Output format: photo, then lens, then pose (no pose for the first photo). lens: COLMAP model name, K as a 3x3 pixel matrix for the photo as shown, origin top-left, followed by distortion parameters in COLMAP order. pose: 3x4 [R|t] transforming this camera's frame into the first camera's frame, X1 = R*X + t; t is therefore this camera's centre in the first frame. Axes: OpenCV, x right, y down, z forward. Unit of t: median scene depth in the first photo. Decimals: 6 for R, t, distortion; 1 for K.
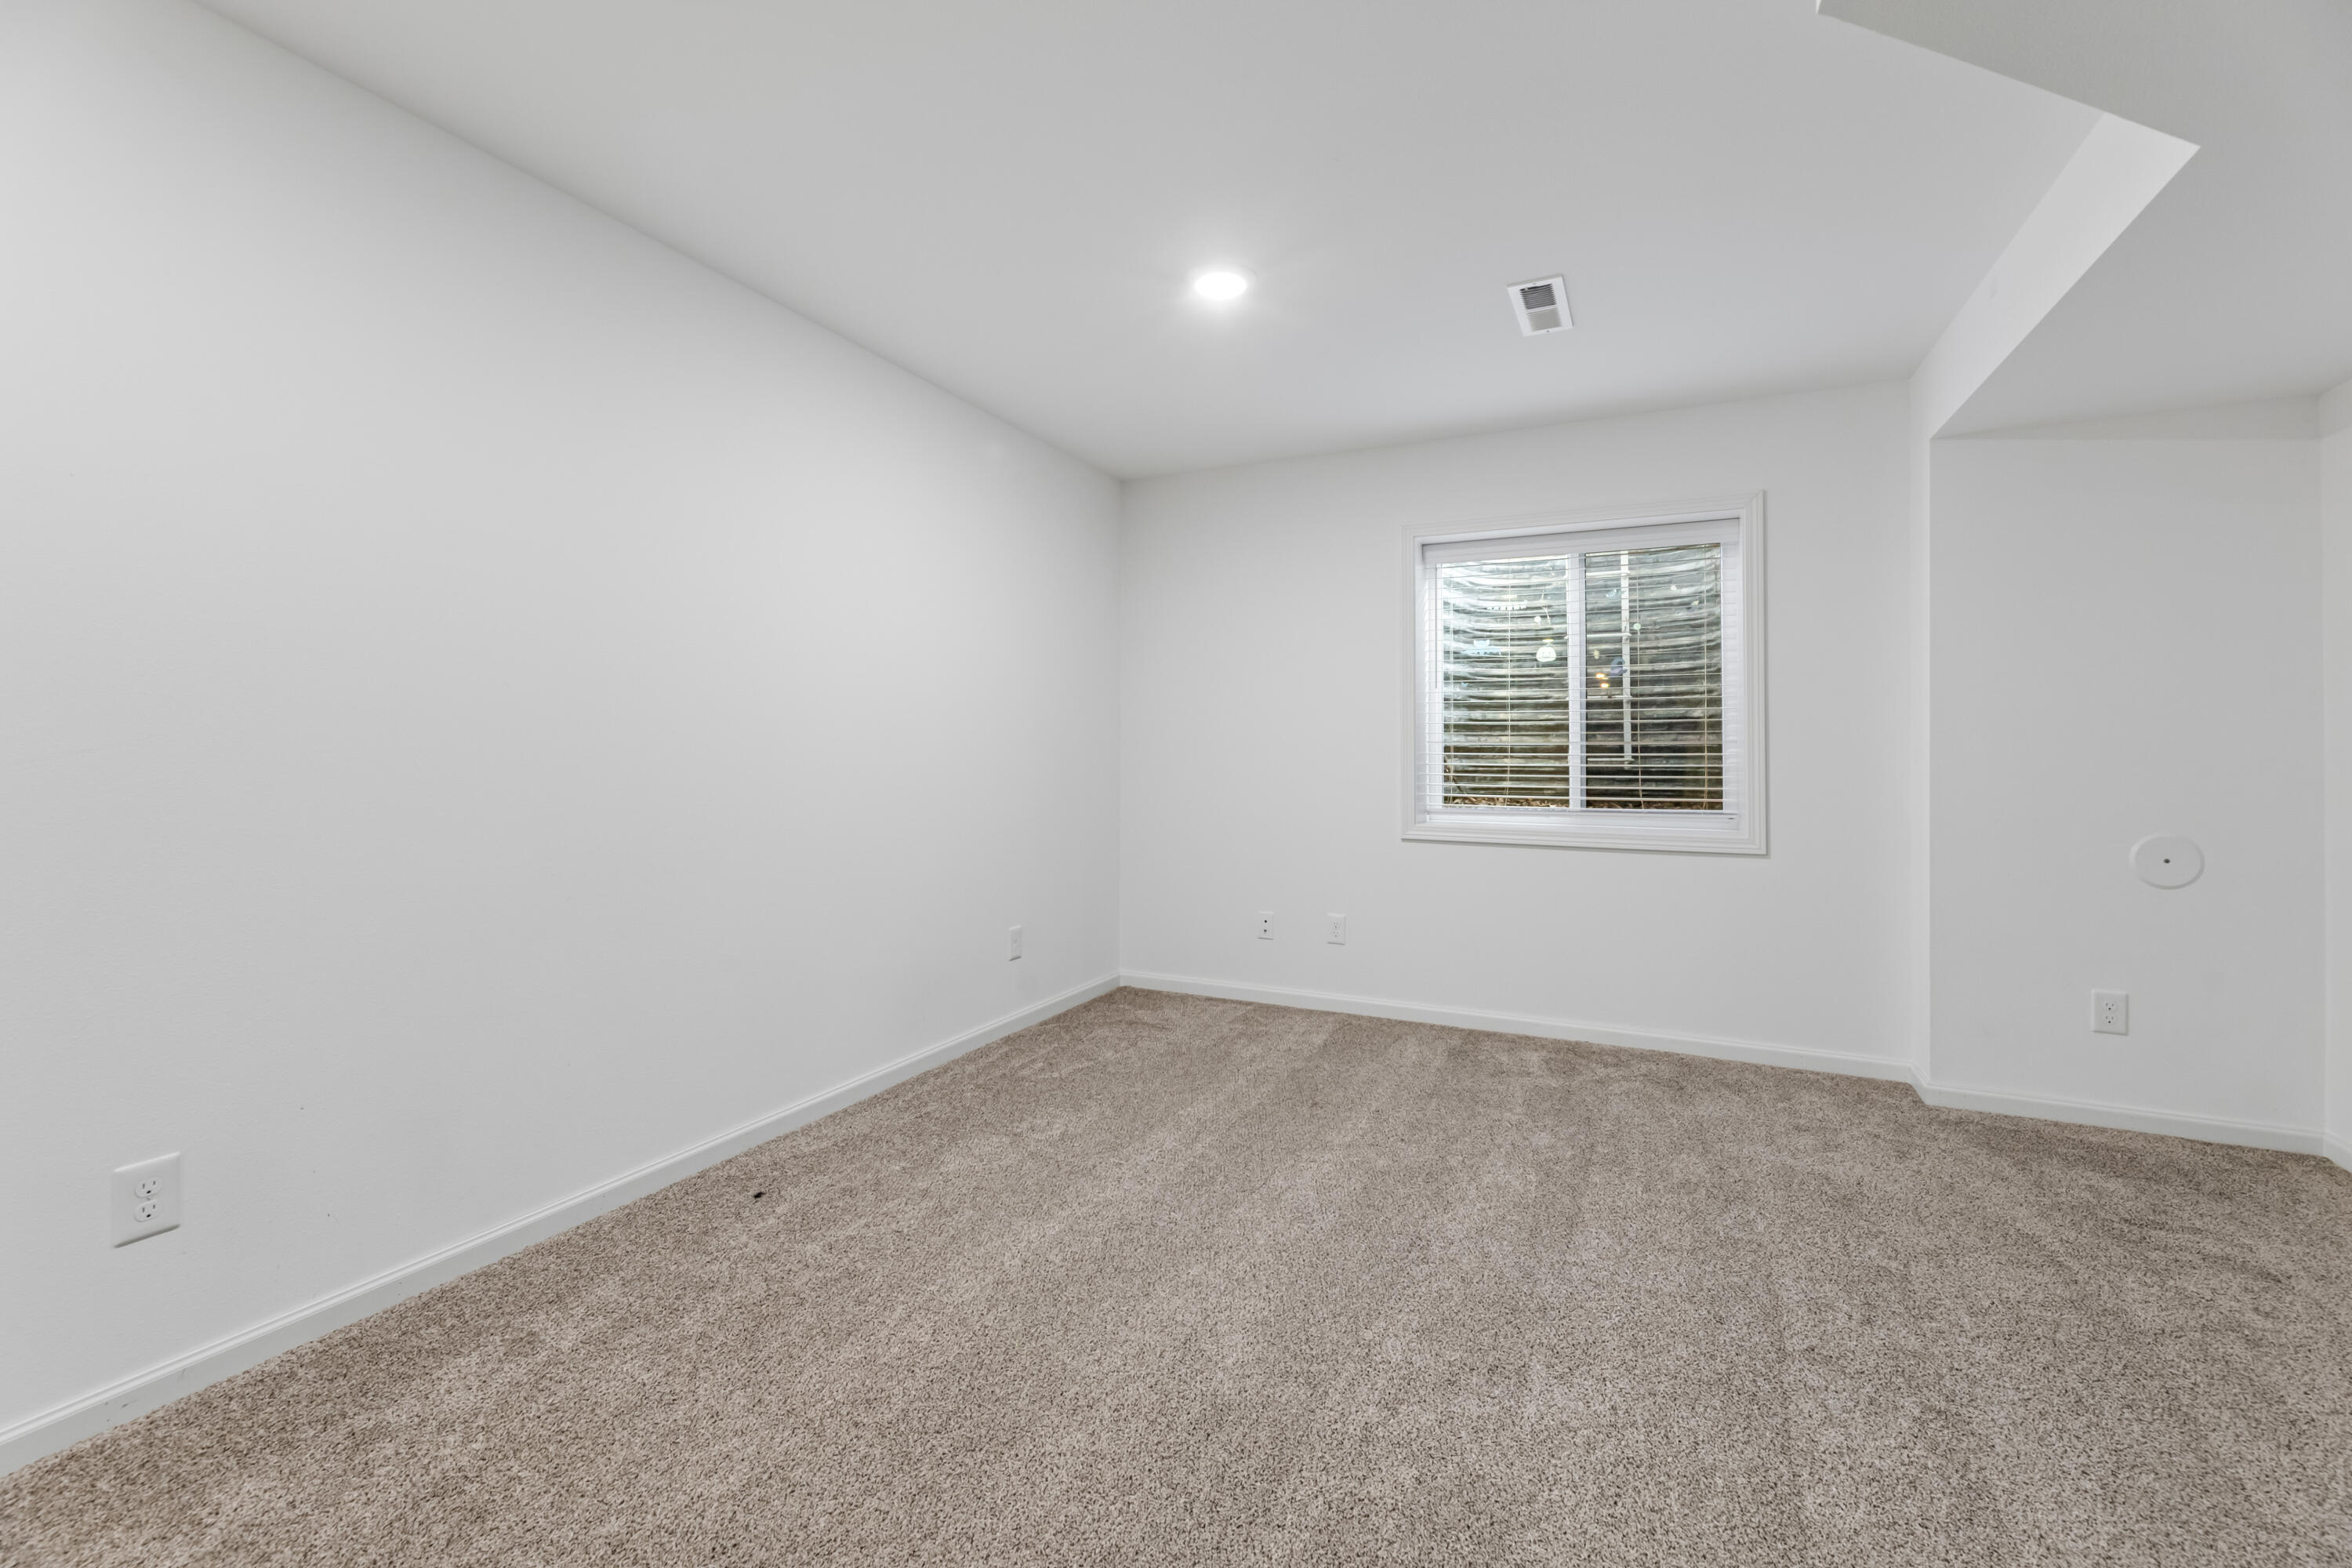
lens RADIAL K [[951.1, 0, 1185.4], [0, 951.1, 766.6], [0, 0, 1]] dist [-0.000278, 0.000058]
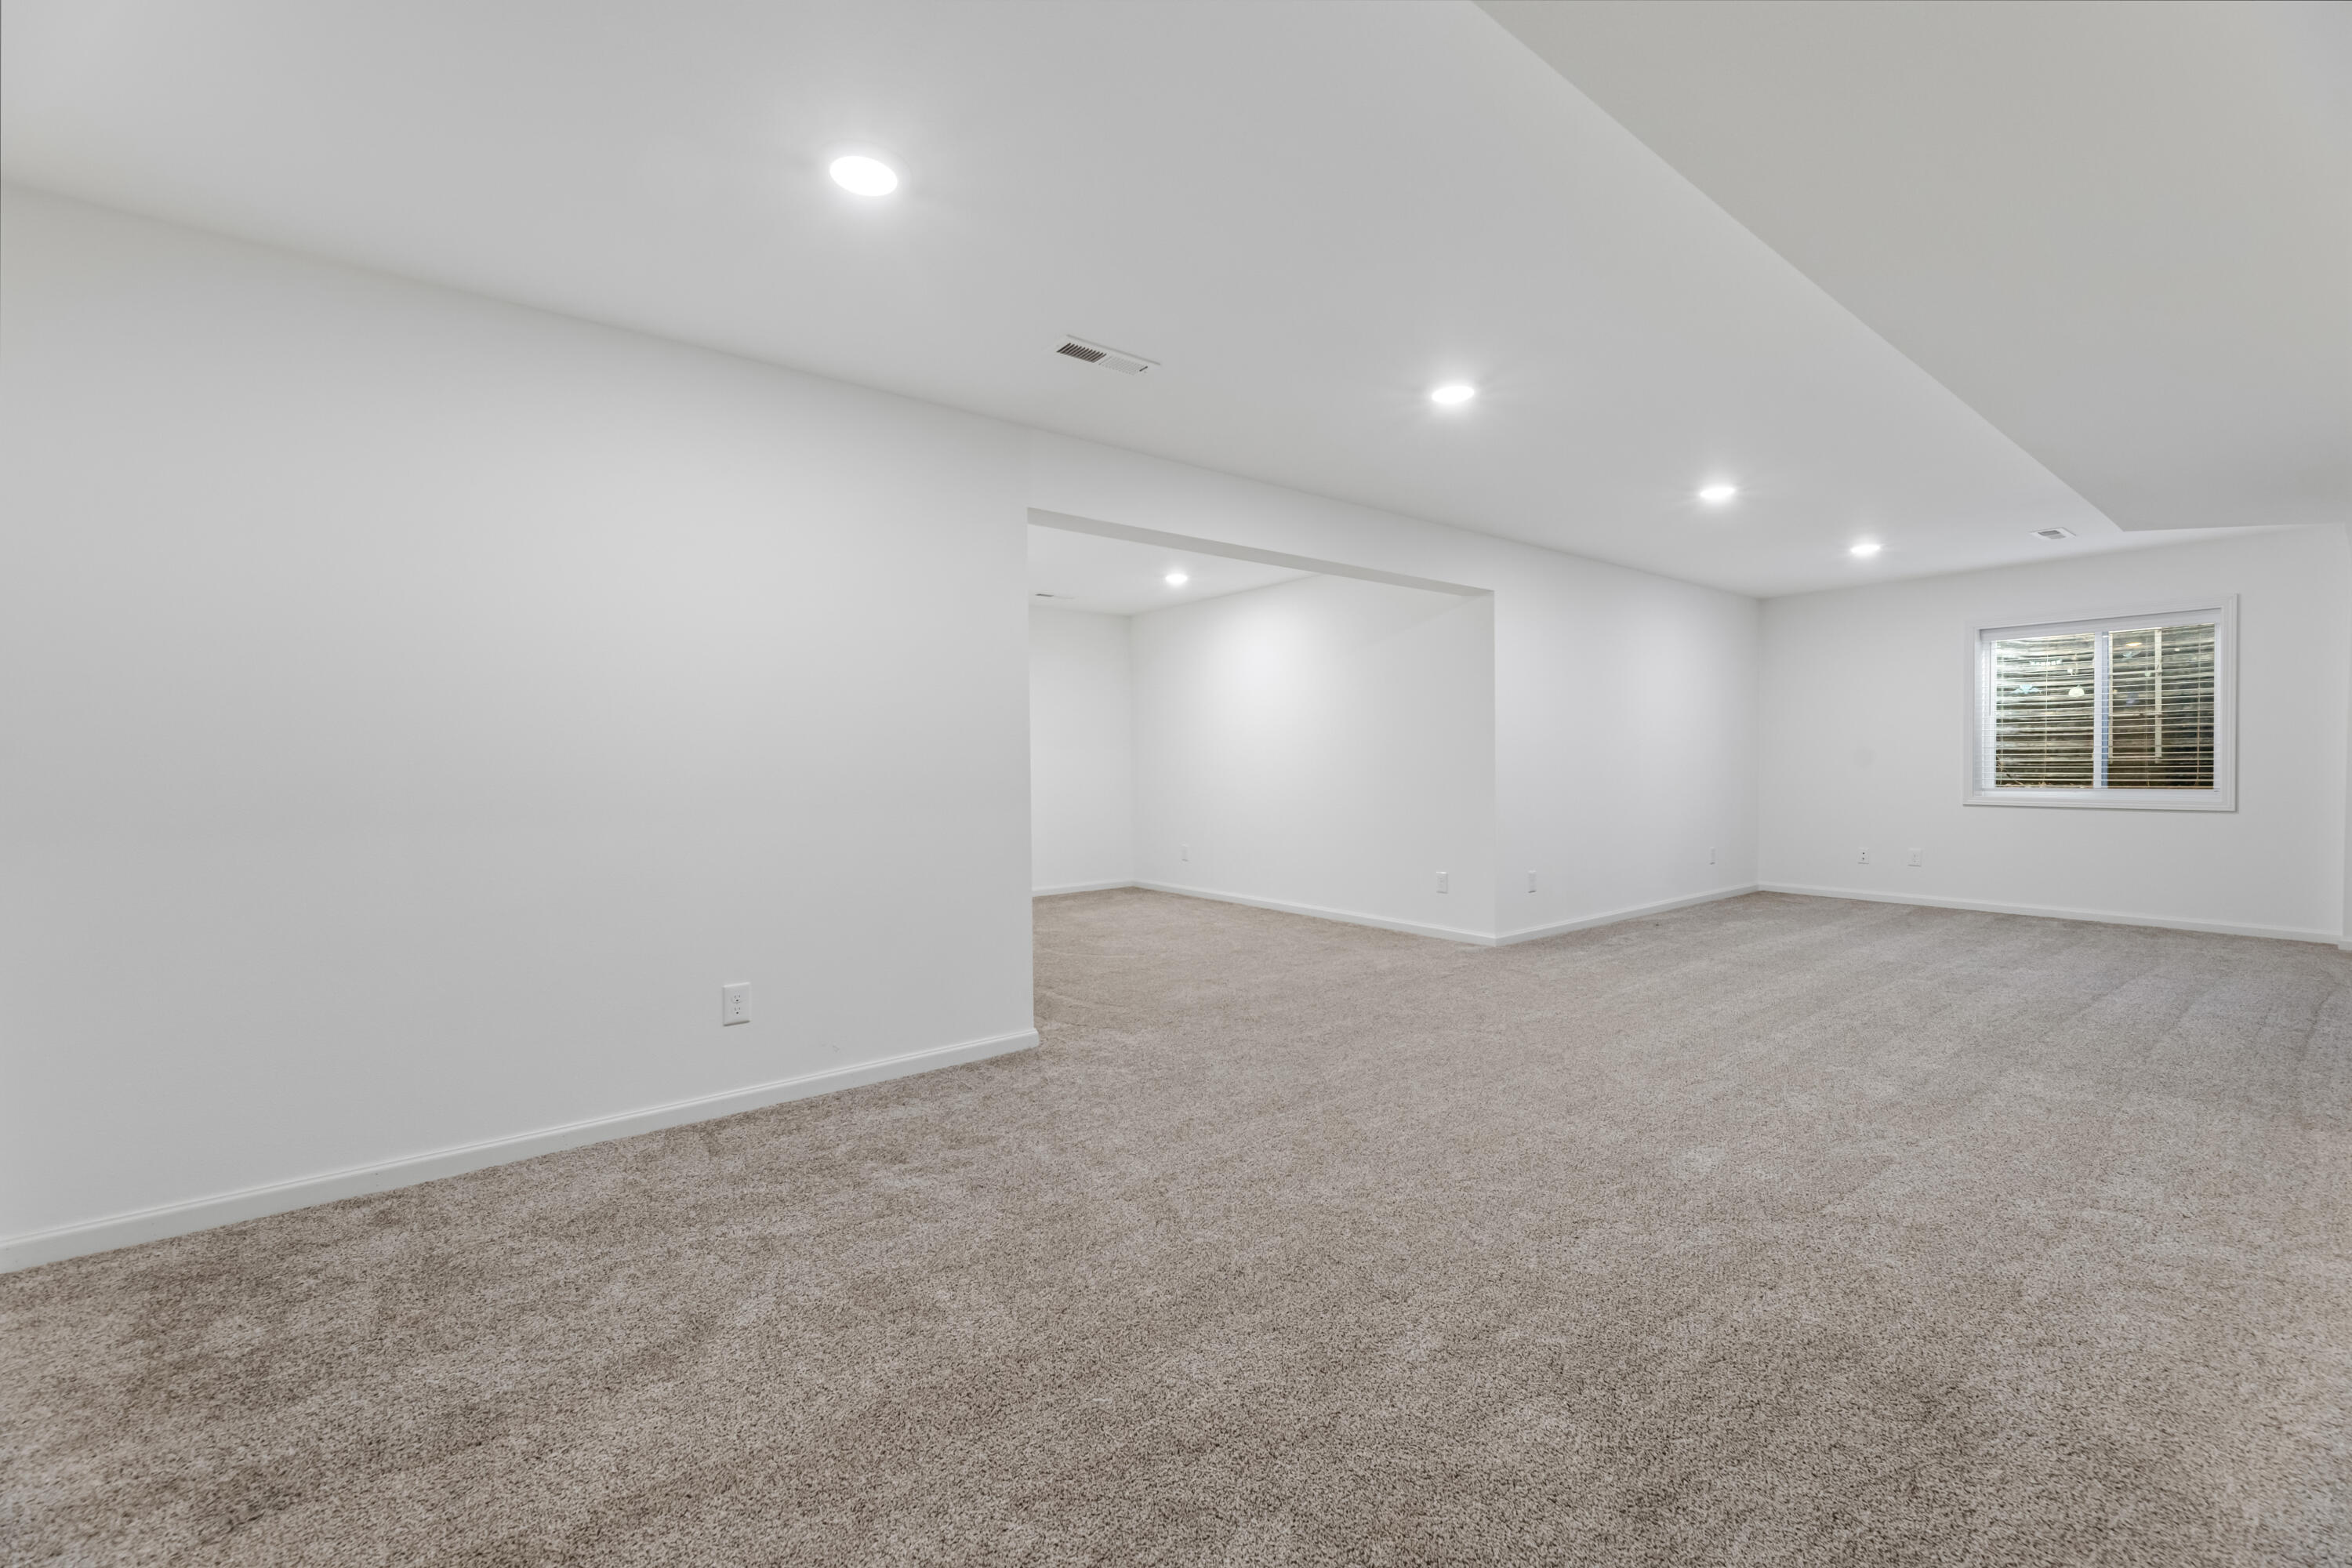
lens RADIAL K [[951.1, 0, 1185.4], [0, 951.1, 766.6], [0, 0, 1]] dist [-0.000278, 0.000058]
pose [[0.890586, -0.006494, -0.454768, -0.221644], [0.004458, 0.999975, -0.005550, 0.010224], [0.454792, 0.002916, 0.890593, -1.070956]]
